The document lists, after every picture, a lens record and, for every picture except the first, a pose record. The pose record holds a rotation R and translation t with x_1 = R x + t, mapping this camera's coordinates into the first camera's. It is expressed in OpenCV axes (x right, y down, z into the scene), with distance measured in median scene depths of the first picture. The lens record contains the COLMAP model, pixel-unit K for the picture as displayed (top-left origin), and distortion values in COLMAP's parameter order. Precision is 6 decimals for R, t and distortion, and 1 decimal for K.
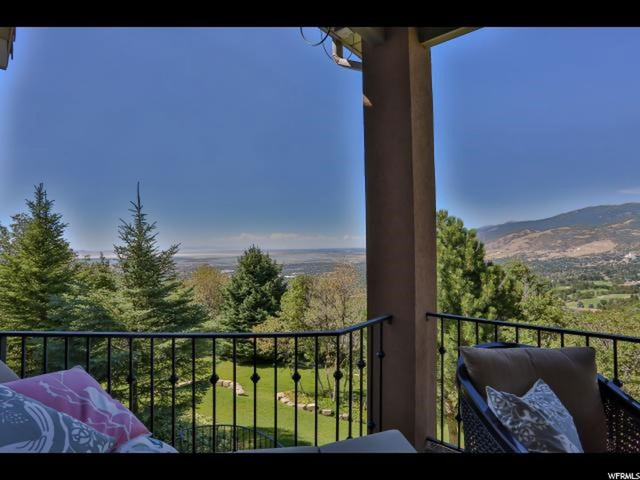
lens RADIAL K [[340.6, 0, 317.0], [0, 340.6, 239.9], [0, 0, 1]] dist [-0.043415, 0.011848]
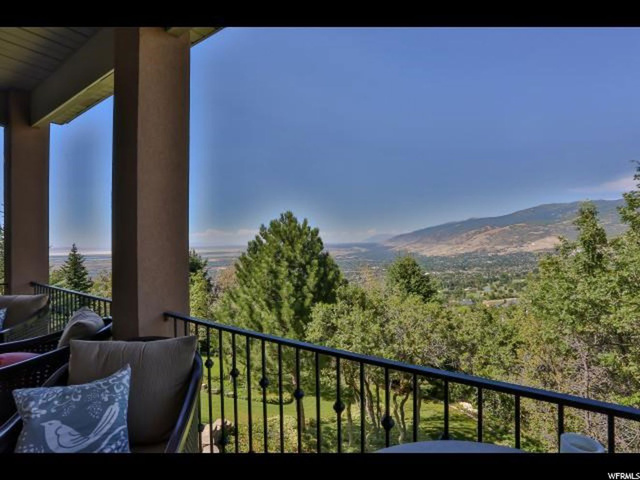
lens RADIAL K [[340.6, 0, 316.5], [0, 340.6, 239.2], [0, 0, 1]] dist [-0.043415, 0.011848]
pose [[0.995780, -0.001315, 0.091766, 0.378756], [0.000377, 0.999948, 0.010235, -0.006317], [-0.091774, -0.010157, 0.995728, -0.199847]]
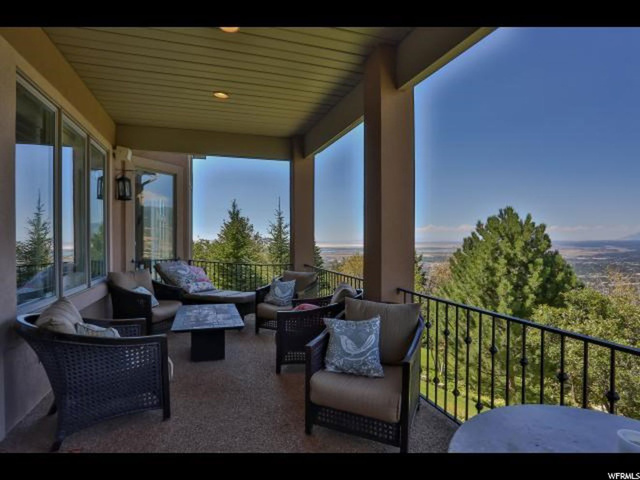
lens RADIAL K [[340.6, 0, 318.7], [0, 340.6, 242.4], [0, 0, 1]] dist [-0.043415, 0.011848]
pose [[0.870624, 0.014169, -0.491746, 0.393150], [0.002160, 0.999465, 0.032622, -0.009601], [0.491945, -0.029463, 0.870128, -0.291174]]
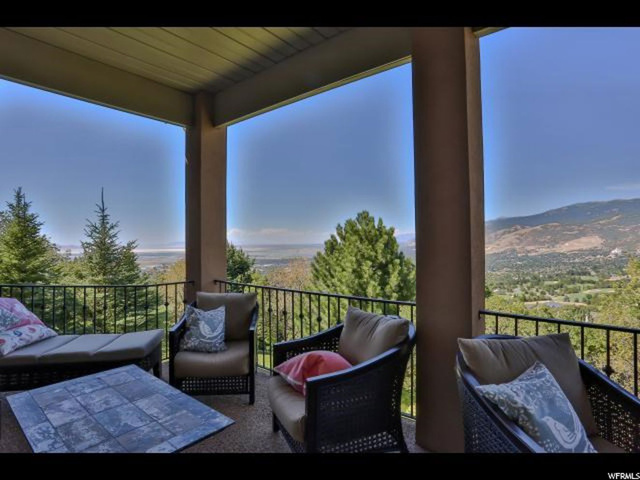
lens RADIAL K [[340.6, 0, 317.9], [0, 340.6, 239.4], [0, 0, 1]] dist [-0.043415, 0.011848]
pose [[0.999691, 0.001534, 0.024798, 0.187525], [-0.001839, 0.999923, 0.012280, -0.005916], [-0.024777, -0.012322, 0.999617, -0.190260]]
